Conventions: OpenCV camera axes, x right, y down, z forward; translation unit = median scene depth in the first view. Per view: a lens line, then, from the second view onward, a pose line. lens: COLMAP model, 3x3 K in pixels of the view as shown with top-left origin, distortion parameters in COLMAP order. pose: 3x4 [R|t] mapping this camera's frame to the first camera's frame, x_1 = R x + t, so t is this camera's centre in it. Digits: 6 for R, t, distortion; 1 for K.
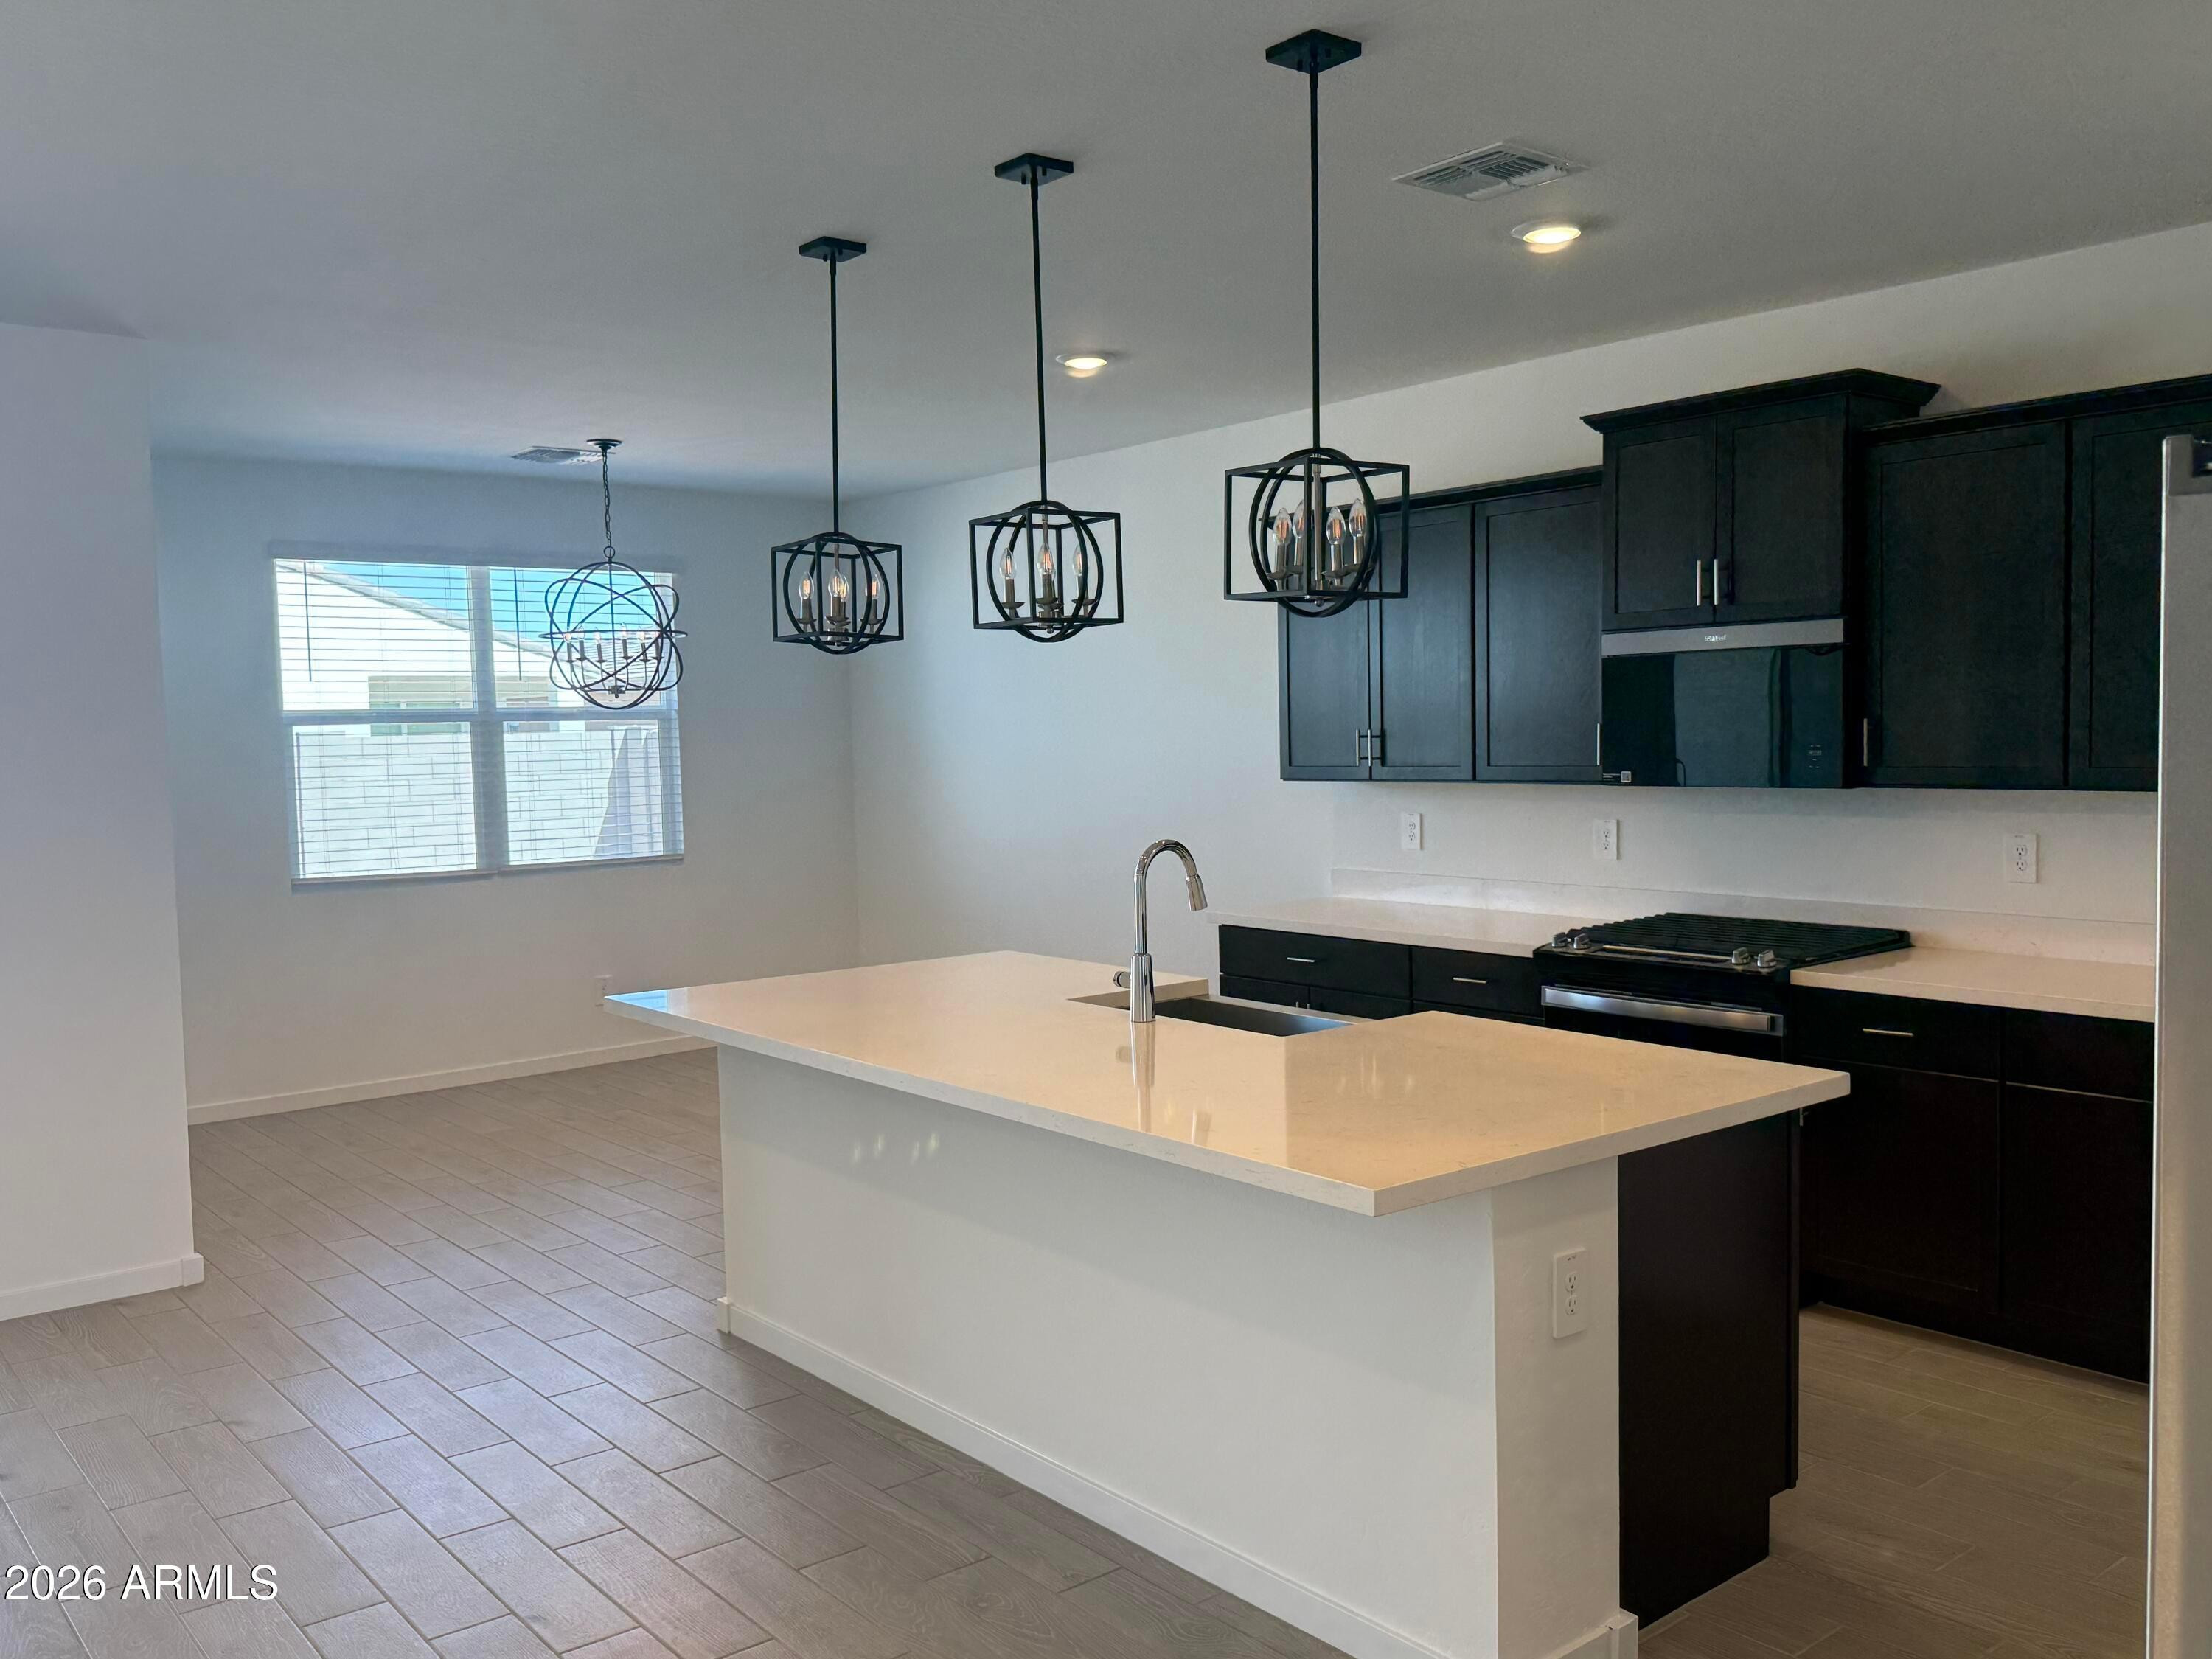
lens RADIAL K [[1837.4, 0, 1106.0], [0, 1837.4, 829.5], [0, 0, 1]] dist [0.050182, -0.001548]
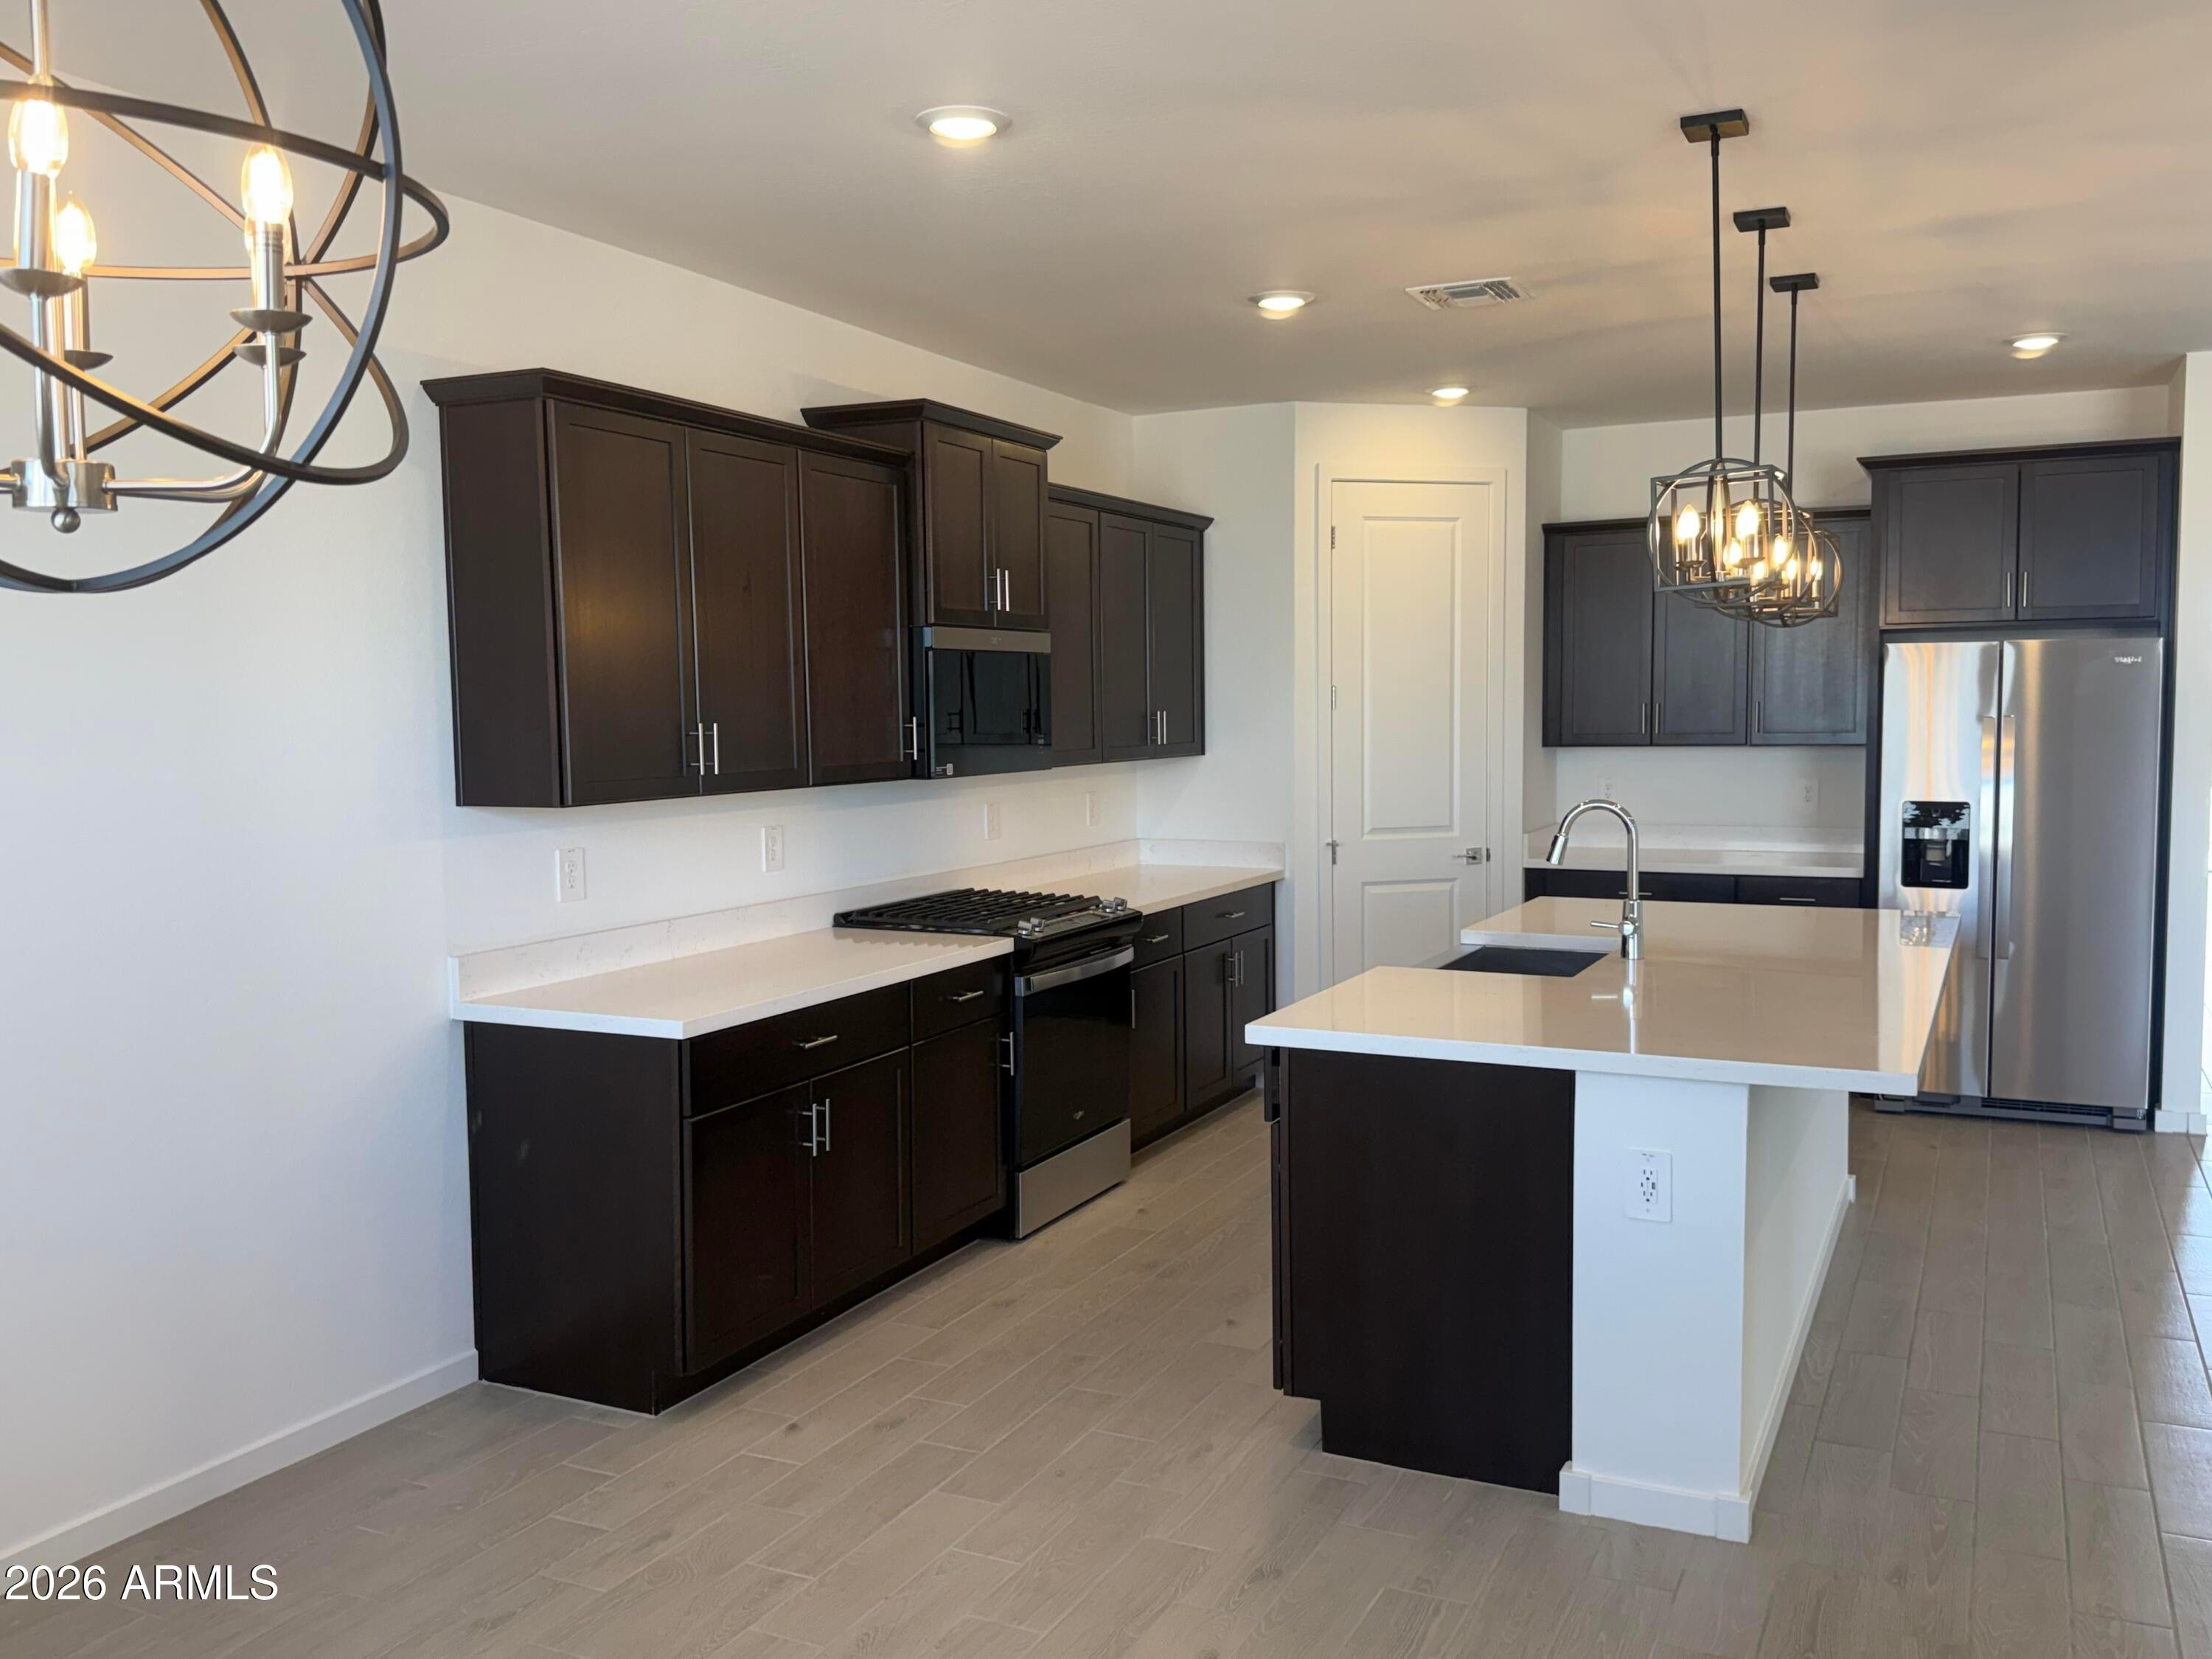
lens RADIAL K [[1837.4, 0, 1106.0], [0, 1837.4, 829.5], [0, 0, 1]] dist [0.050182, -0.001548]
pose [[-0.422296, -0.036421, 0.905726, -0.671885], [0.072866, 0.994595, 0.073969, -0.064454], [-0.903524, 0.097233, -0.417360, 1.353581]]
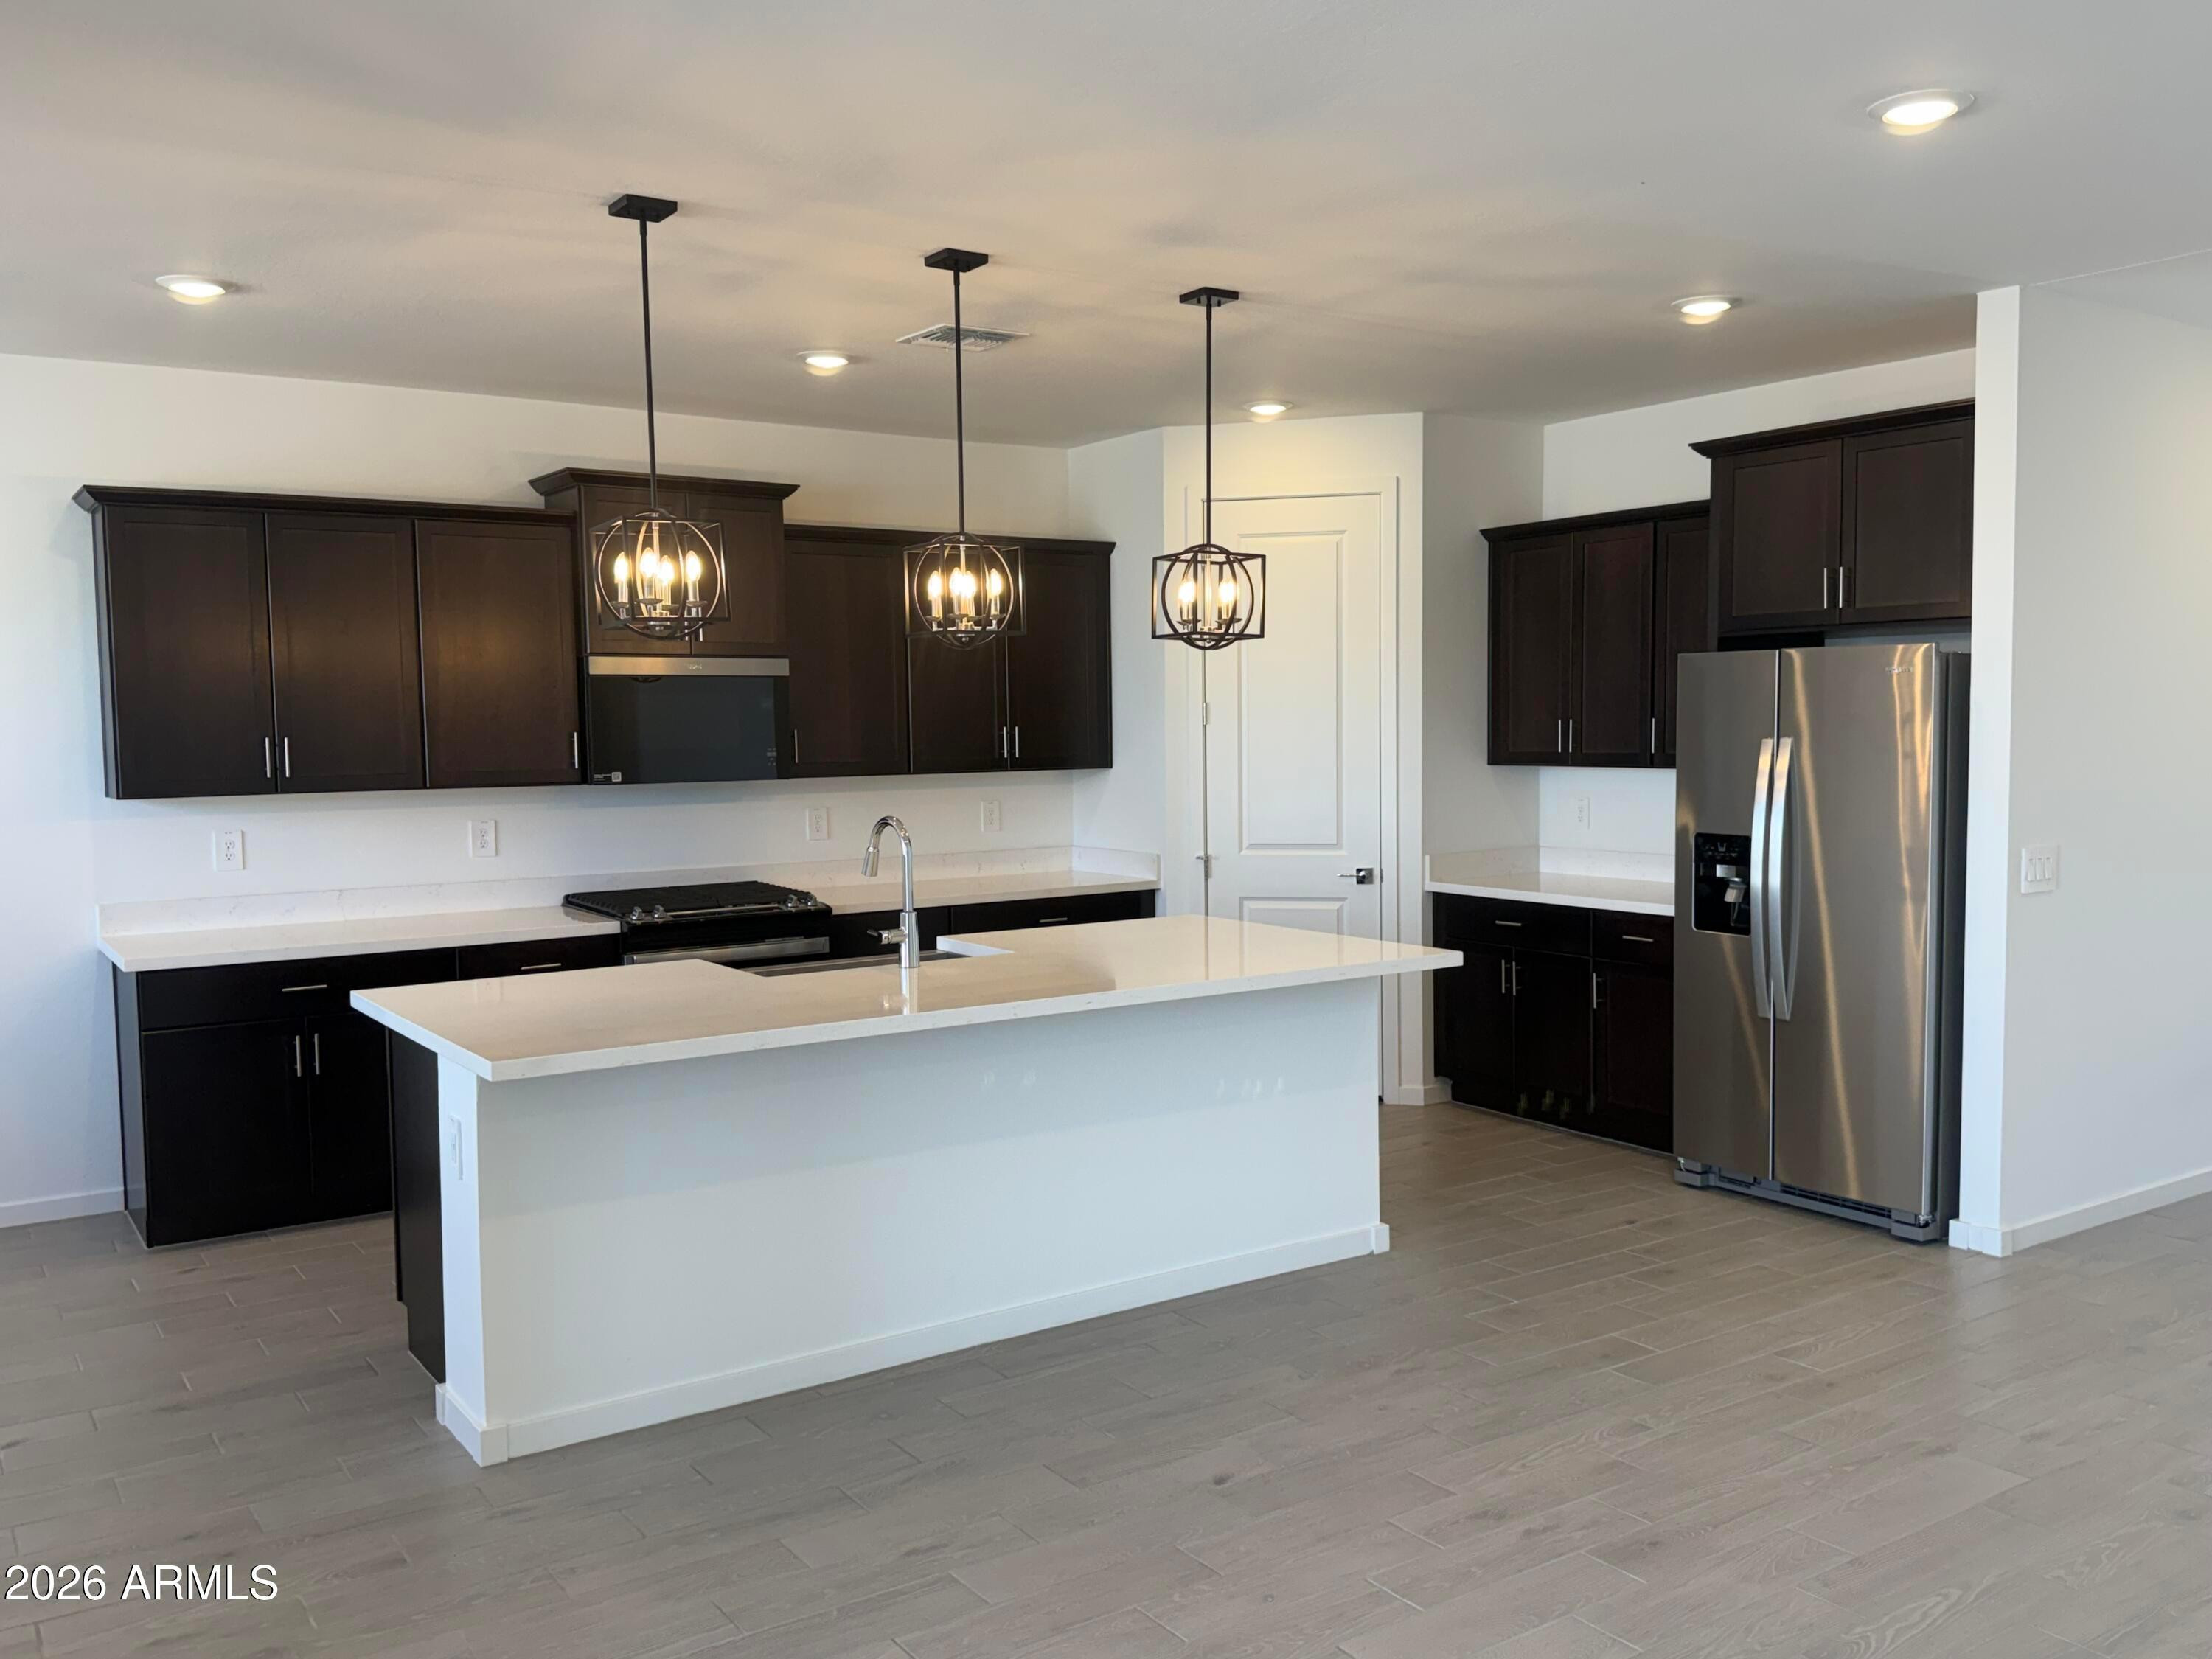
lens RADIAL K [[1841.3, 0, 1129.3], [0, 1841.3, 848.4], [0, 0, 1]] dist [0.120440, 0.000475]
pose [[0.076448, -0.051963, 0.995719, -0.900350], [0.065988, 0.996715, 0.046949, -0.016966], [-0.994888, 0.062117, 0.079626, 0.578852]]
